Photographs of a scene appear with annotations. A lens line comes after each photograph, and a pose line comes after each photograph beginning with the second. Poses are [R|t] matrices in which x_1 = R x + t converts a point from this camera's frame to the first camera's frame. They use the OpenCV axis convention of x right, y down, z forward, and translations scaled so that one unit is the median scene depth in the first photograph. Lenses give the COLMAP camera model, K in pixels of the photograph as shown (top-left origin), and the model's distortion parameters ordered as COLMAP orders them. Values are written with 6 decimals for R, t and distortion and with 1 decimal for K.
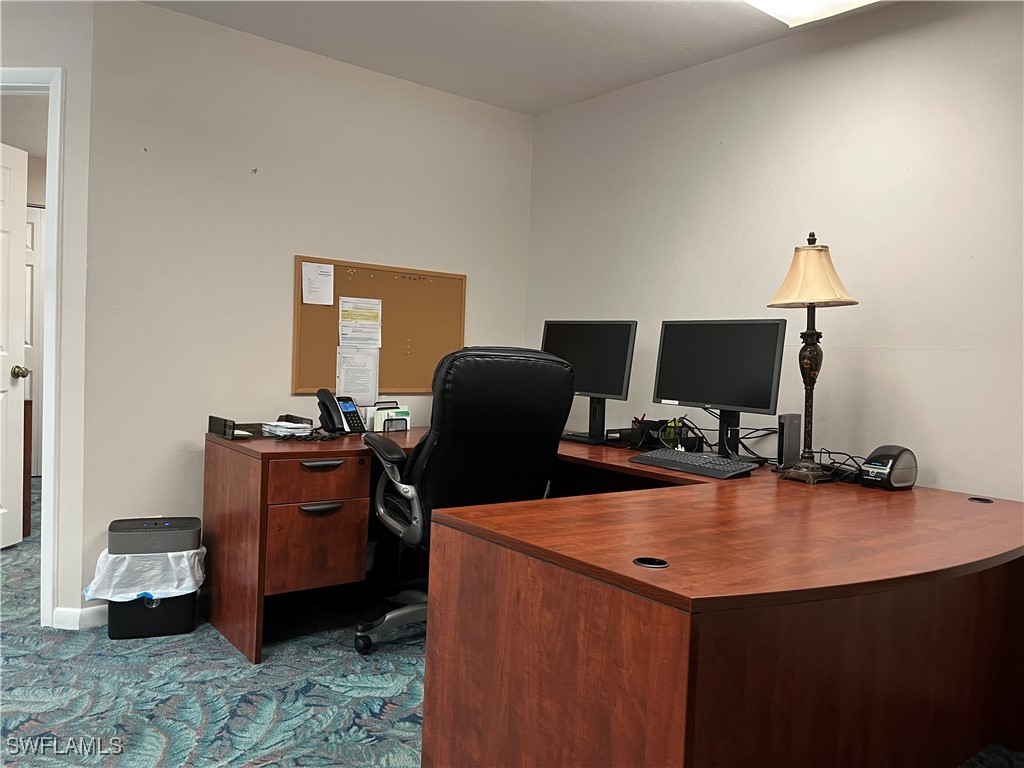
lens RADIAL K [[768.8, 0, 514.4], [0, 768.8, 382.9], [0, 0, 1]] dist [0.005737, 0.001886]
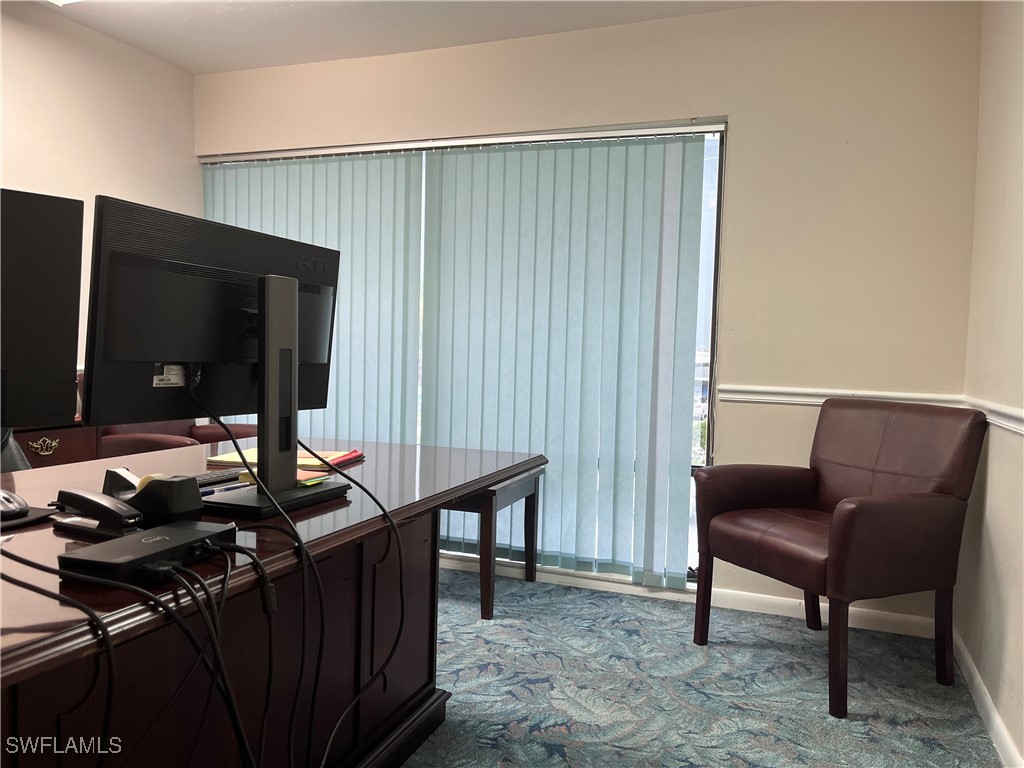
lens RADIAL K [[768.8, 0, 511.7], [0, 768.8, 384.4], [0, 0, 1]] dist [0.005737, 0.001886]
pose [[0.506848, 0.023229, -0.861722, 0.568192], [-0.035279, 0.999358, 0.006189, 0.008361], [0.861313, 0.027263, 0.507342, 0.460926]]
